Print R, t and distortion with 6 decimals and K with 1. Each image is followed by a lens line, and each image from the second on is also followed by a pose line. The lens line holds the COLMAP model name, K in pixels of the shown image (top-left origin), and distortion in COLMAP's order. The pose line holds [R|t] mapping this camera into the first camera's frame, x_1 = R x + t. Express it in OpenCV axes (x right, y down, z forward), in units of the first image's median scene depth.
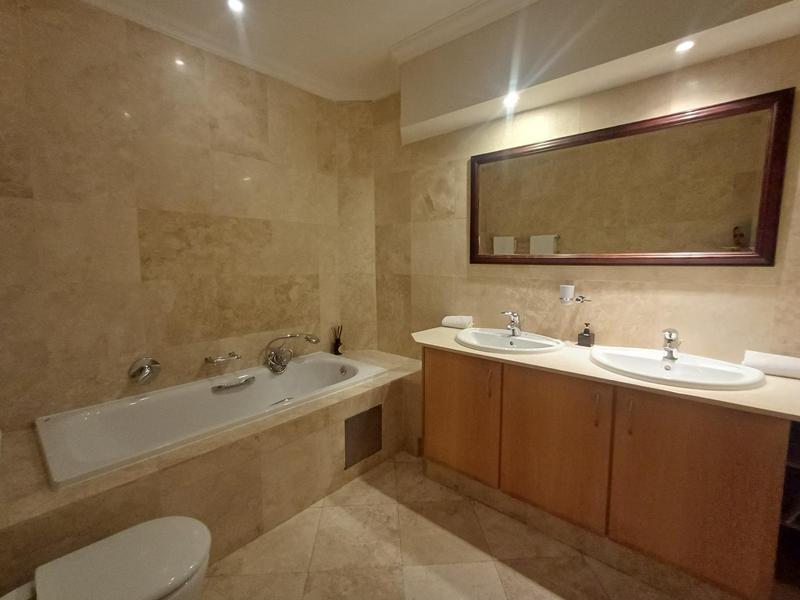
lens RADIAL K [[363.2, 0, 403.9], [0, 363.2, 294.4], [0, 0, 1]] dist [-0.000391, -0.000230]
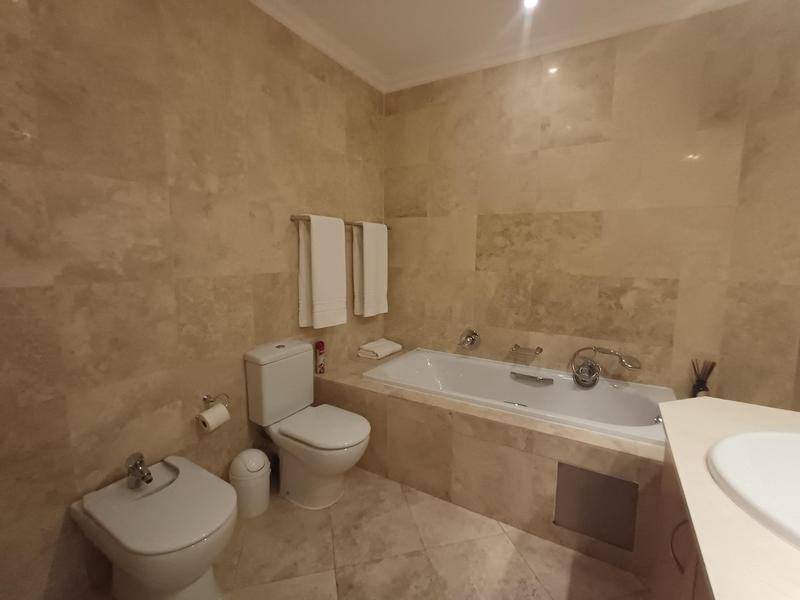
lens RADIAL K [[363.2, 0, 403.9], [0, 363.2, 294.4], [0, 0, 1]] dist [-0.000391, -0.000230]
pose [[0.180947, 0.114617, -0.976791, 0.466596], [-0.110461, 0.989270, 0.095619, -0.045648], [0.977270, 0.090596, 0.191666, 0.461596]]
